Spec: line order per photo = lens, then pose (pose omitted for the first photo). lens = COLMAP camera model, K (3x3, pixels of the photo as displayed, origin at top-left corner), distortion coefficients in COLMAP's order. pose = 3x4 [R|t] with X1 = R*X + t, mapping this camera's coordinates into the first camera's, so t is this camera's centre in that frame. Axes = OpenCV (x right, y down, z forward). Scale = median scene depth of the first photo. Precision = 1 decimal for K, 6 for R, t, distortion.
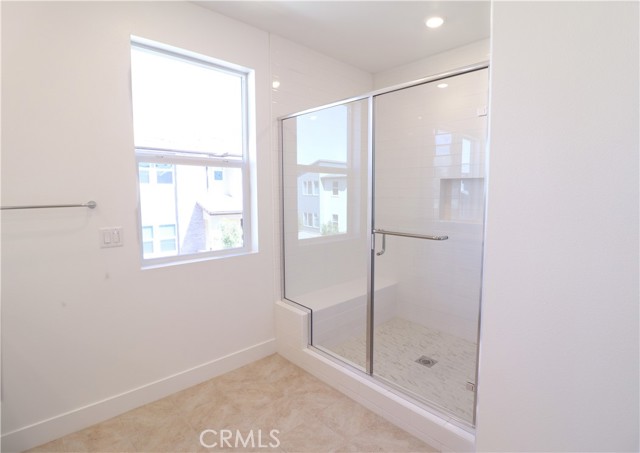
lens RADIAL K [[320.9, 0, 338.9], [0, 320.9, 221.9], [0, 0, 1]] dist [-0.030545, -0.003990]
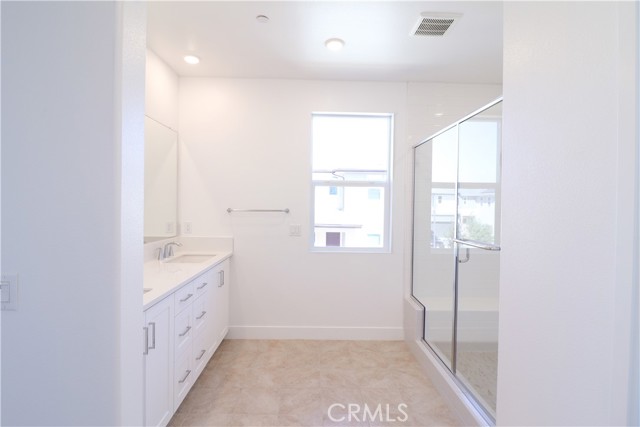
lens RADIAL K [[310.4, 0, 320.0], [0, 310.4, 209.9], [0, 0, 1]] dist [-0.007048, -0.003603]
pose [[0.728923, 0.022942, -0.684211, 0.468780], [-0.081122, 0.995291, -0.053051, 0.016715], [0.679772, 0.094174, 0.727352, -0.125407]]
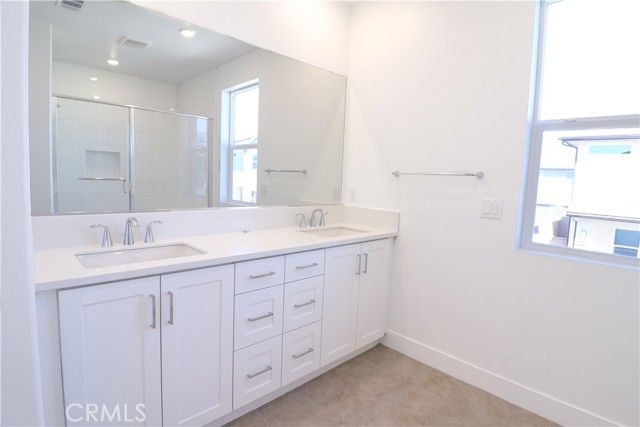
lens RADIAL K [[340.3, 0, 319.5], [0, 340.3, 209.6], [0, 0, 1]] dist [-0.007715, -0.001461]
pose [[-0.004935, 0.098394, -0.995135, 0.315783], [-0.134909, 0.985984, 0.098158, 0.017617], [0.990846, 0.134737, 0.008408, 0.405825]]
